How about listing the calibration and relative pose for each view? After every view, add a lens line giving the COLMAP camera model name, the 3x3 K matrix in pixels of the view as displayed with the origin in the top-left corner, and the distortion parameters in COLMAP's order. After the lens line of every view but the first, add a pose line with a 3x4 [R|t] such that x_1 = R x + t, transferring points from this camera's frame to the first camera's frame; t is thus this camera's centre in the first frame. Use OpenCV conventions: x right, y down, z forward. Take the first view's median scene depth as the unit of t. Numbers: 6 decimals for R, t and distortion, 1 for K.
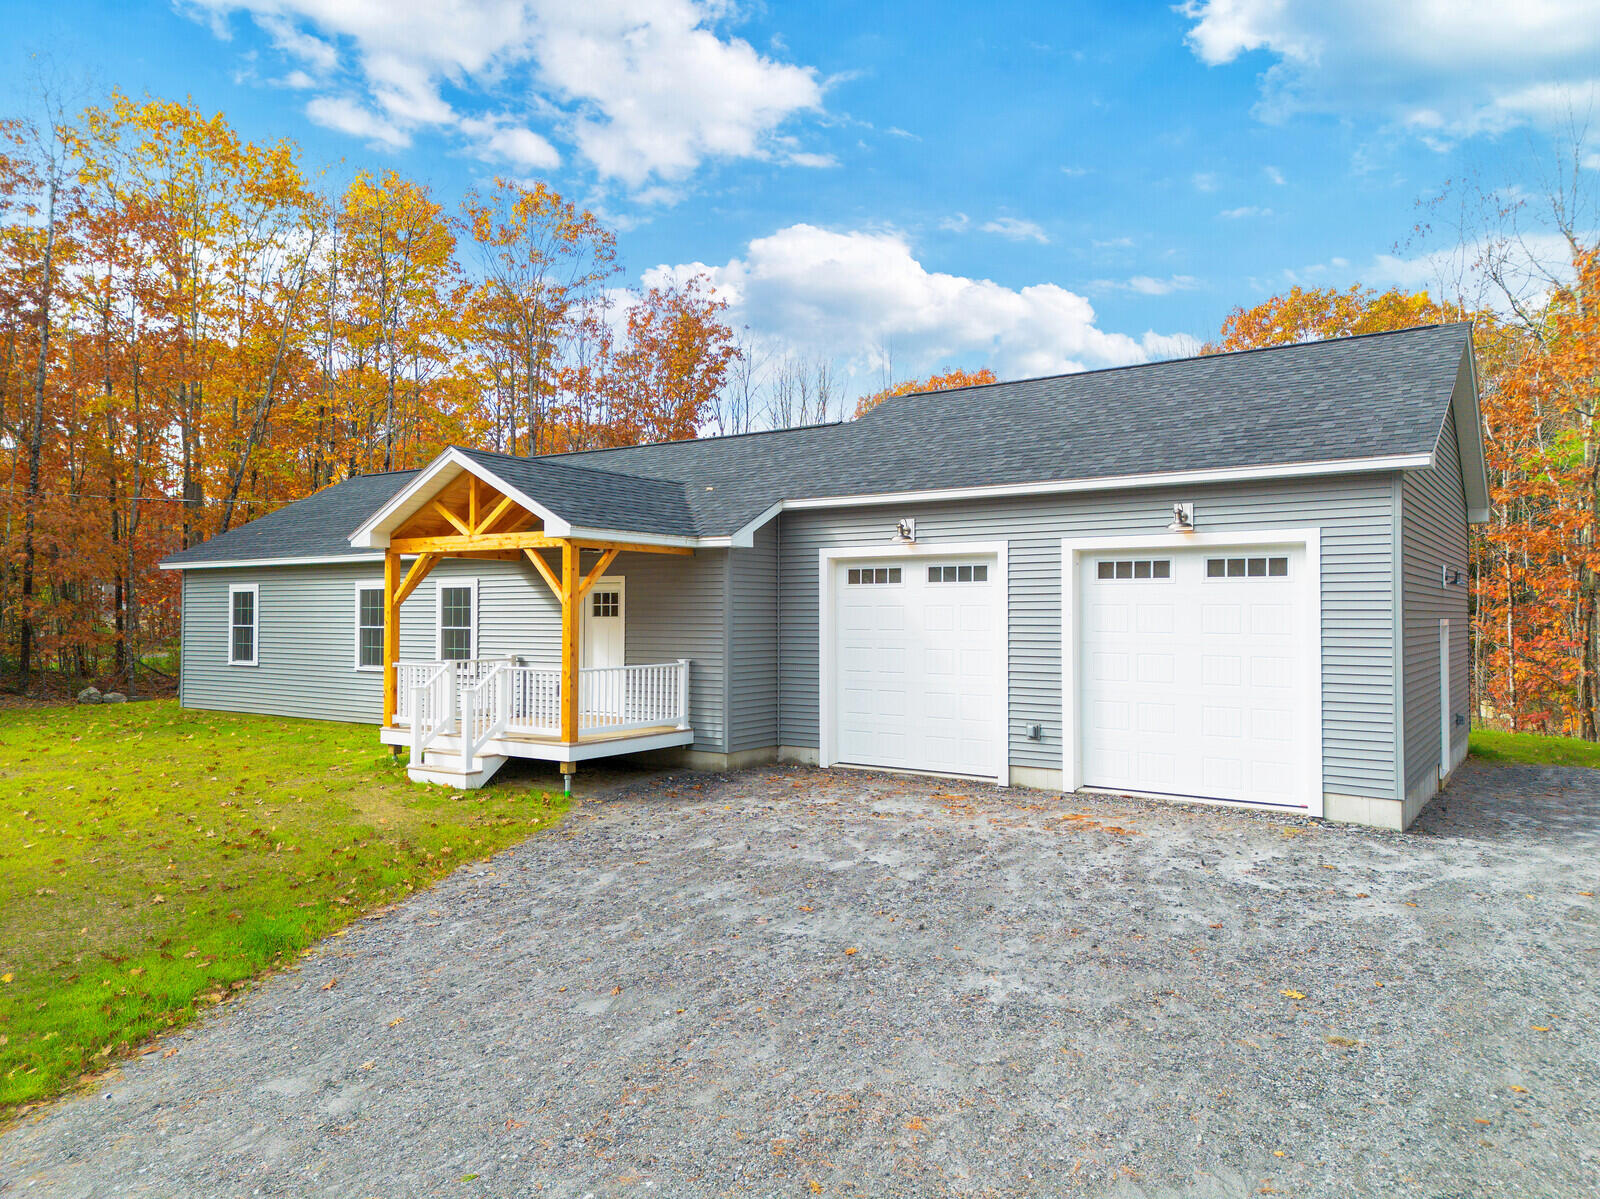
lens RADIAL K [[1128.7, 0, 800.0], [0, 1128.7, 599.5], [0, 0, 1]] dist [0.105983, -0.117783]
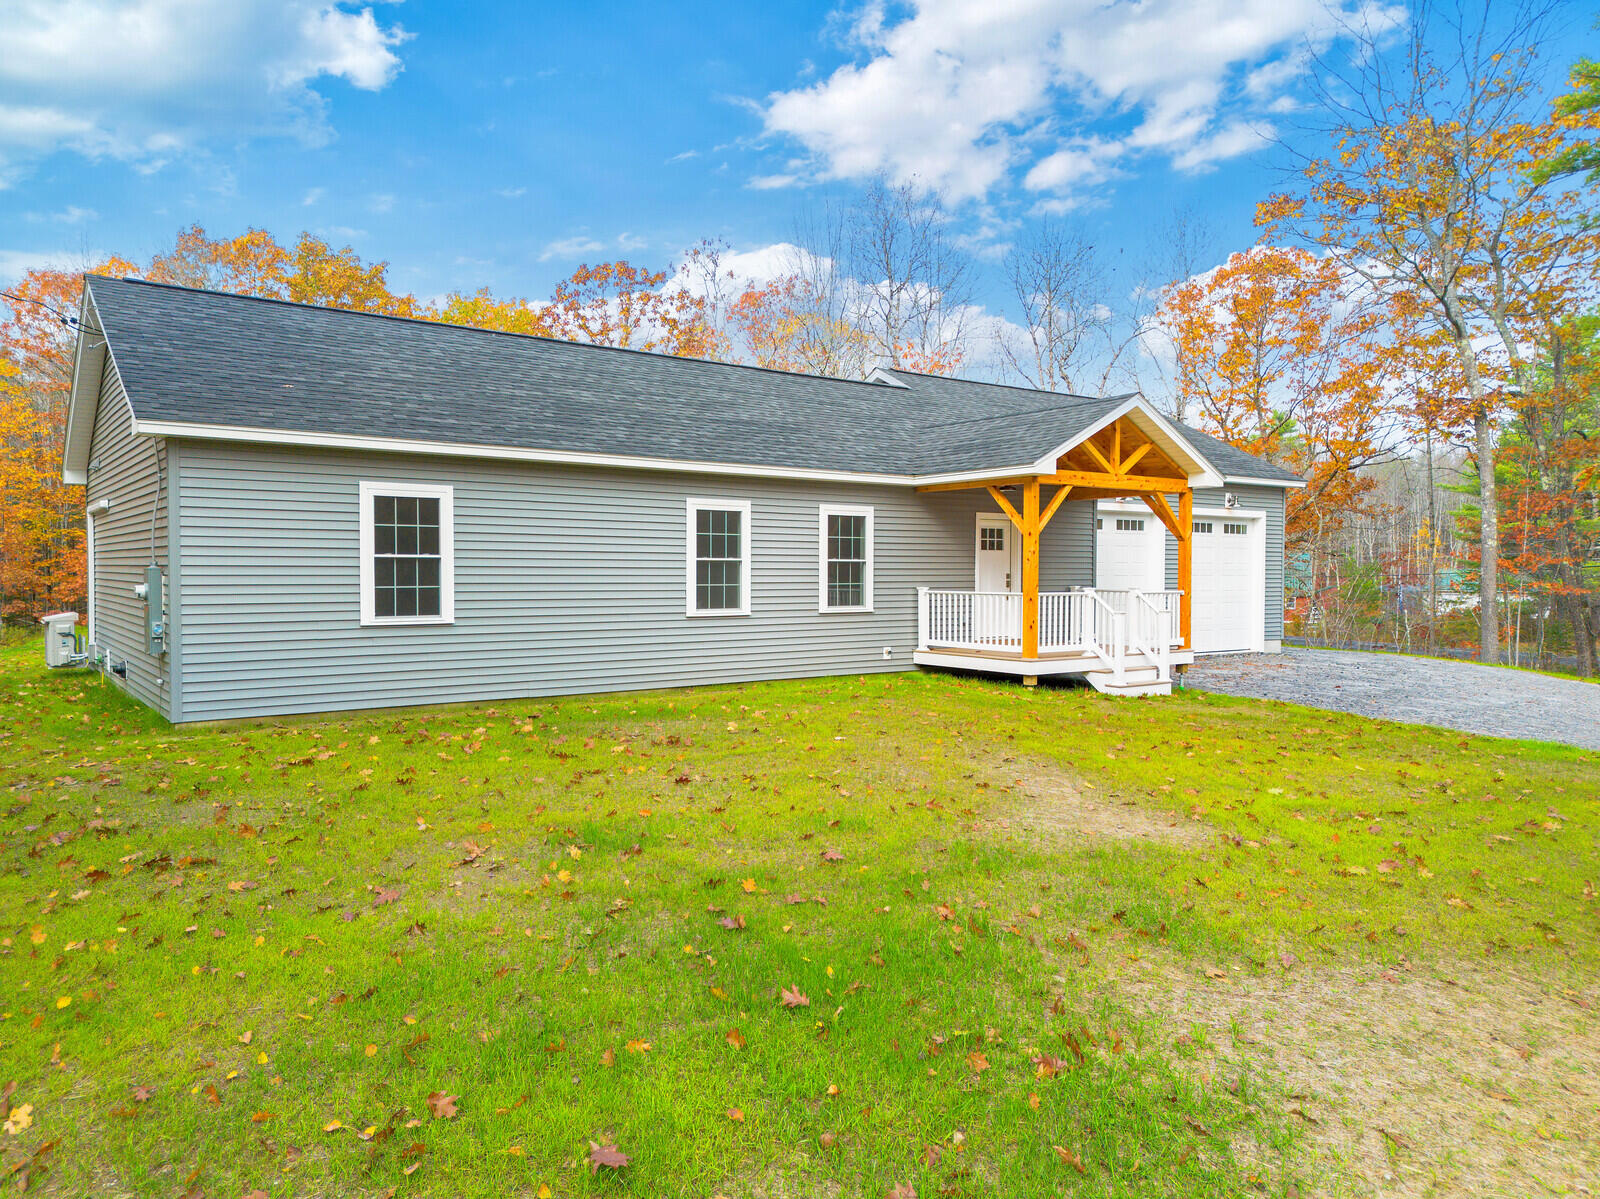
lens RADIAL K [[1128.7, 0, 800.0], [0, 1128.7, 599.5], [0, 0, 1]] dist [0.105983, -0.117783]
pose [[0.326002, -0.025350, 0.945029, -1.374600], [-0.016562, 0.999334, 0.032520, 0.032602], [-0.945224, -0.026253, 0.325365, 0.886278]]
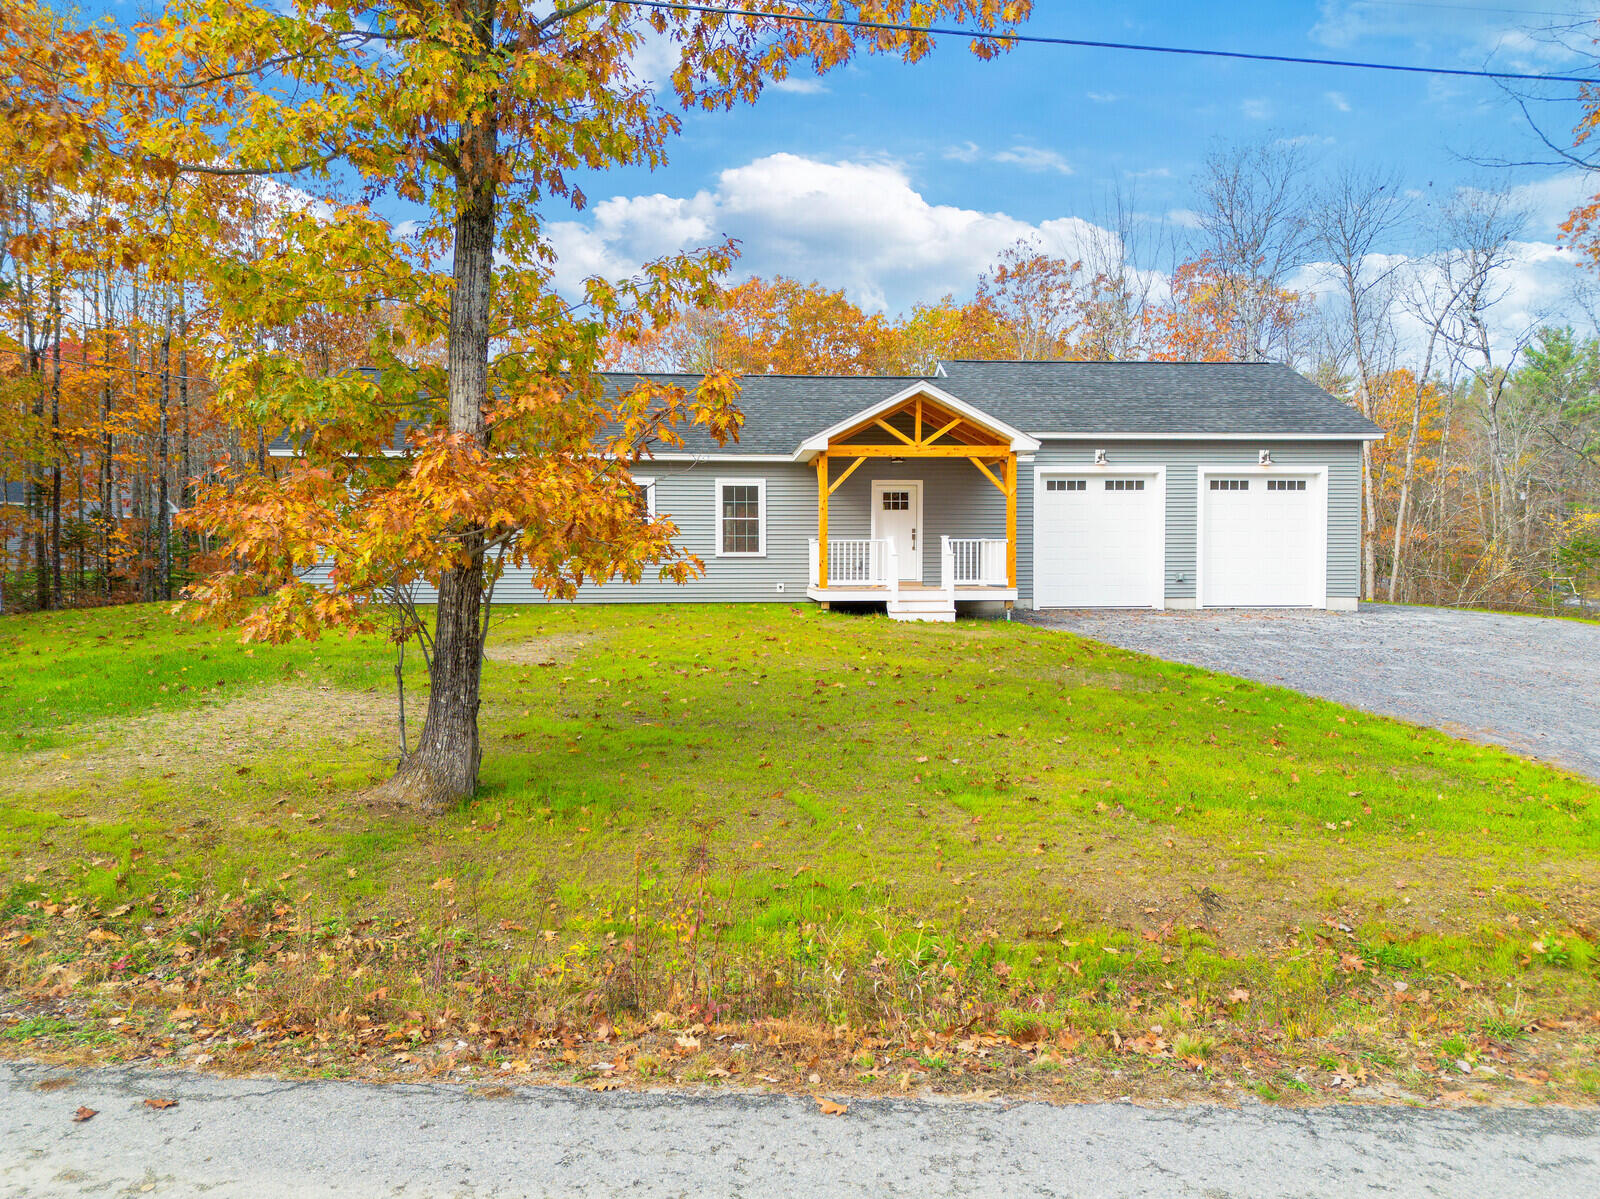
lens RADIAL K [[1128.7, 0, 800.0], [0, 1128.7, 599.5], [0, 0, 1]] dist [0.105983, -0.117783]
pose [[0.775449, -0.027251, 0.630822, -1.215414], [-0.007011, 0.998635, 0.051759, 0.057618], [-0.631371, -0.044559, 0.774200, 0.016613]]
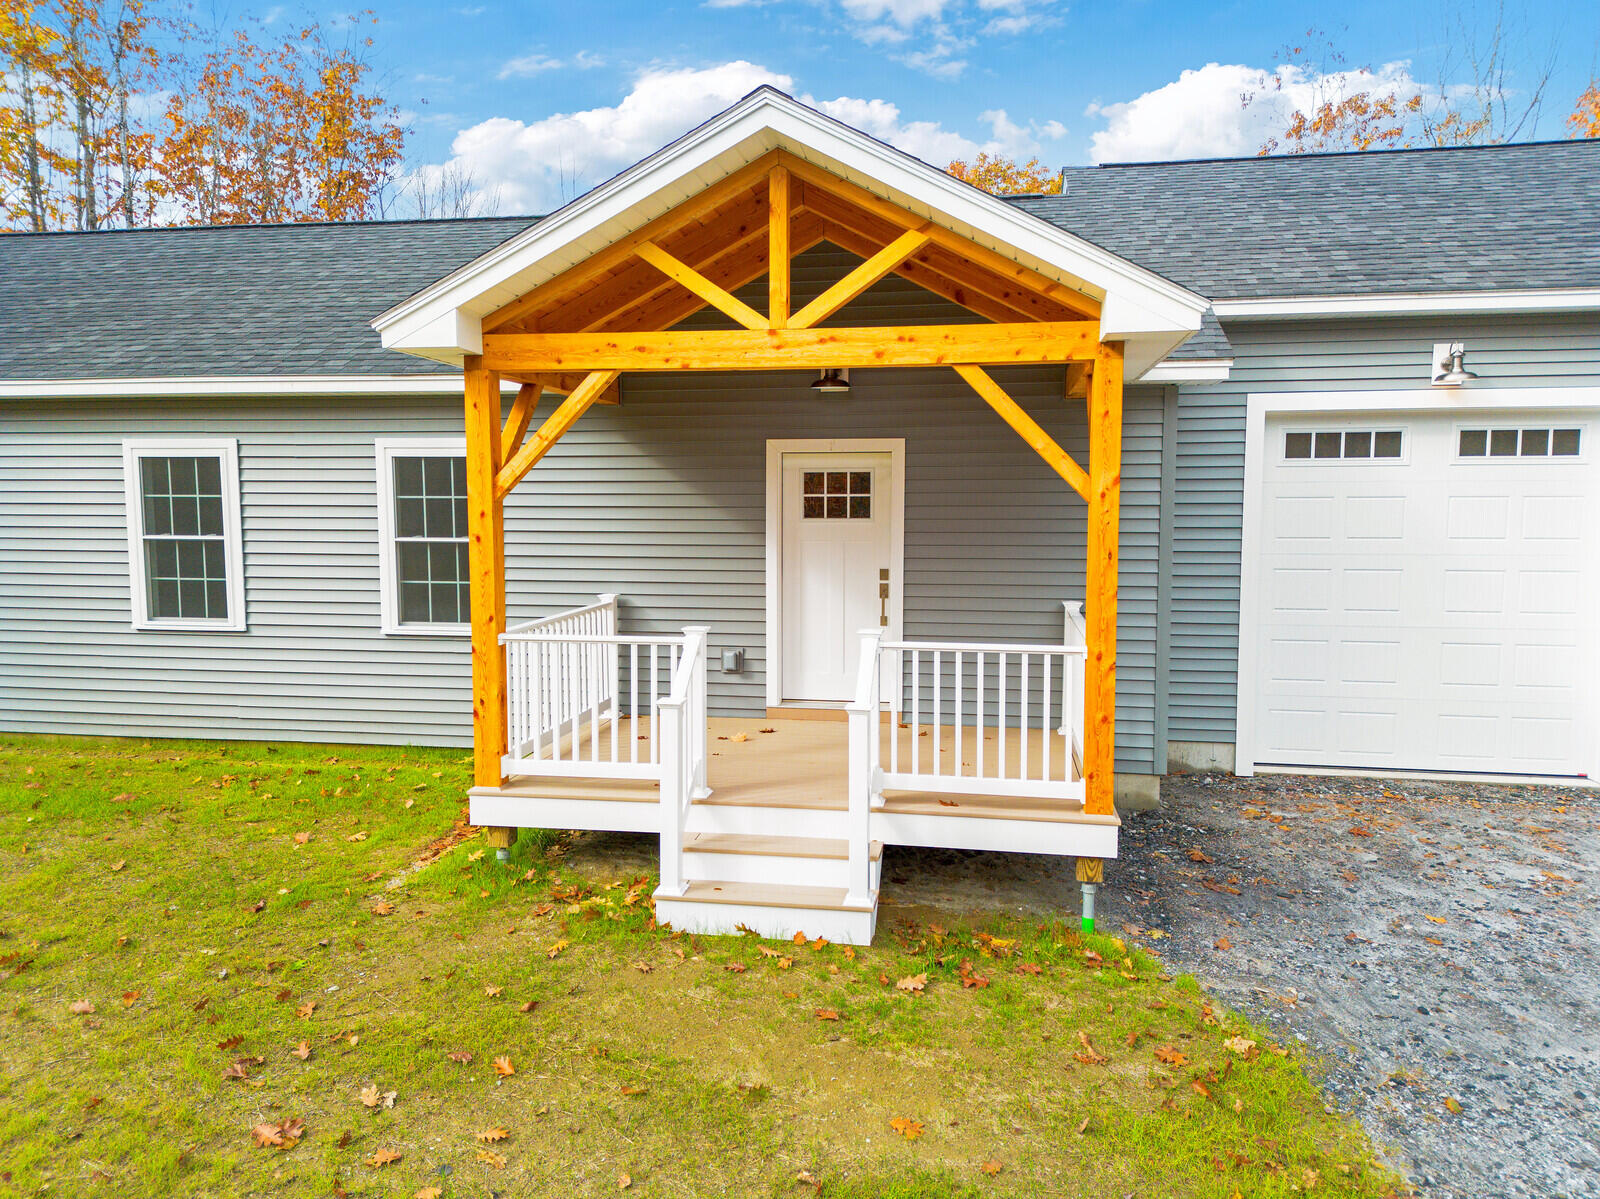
lens RADIAL K [[1128.7, 0, 800.0], [0, 1128.7, 599.5], [0, 0, 1]] dist [0.105983, -0.117783]
pose [[0.904706, -0.038305, 0.424312, -0.439516], [-0.006538, 0.994584, 0.103727, -0.001541], [-0.425987, -0.096617, 0.899555, 0.587918]]
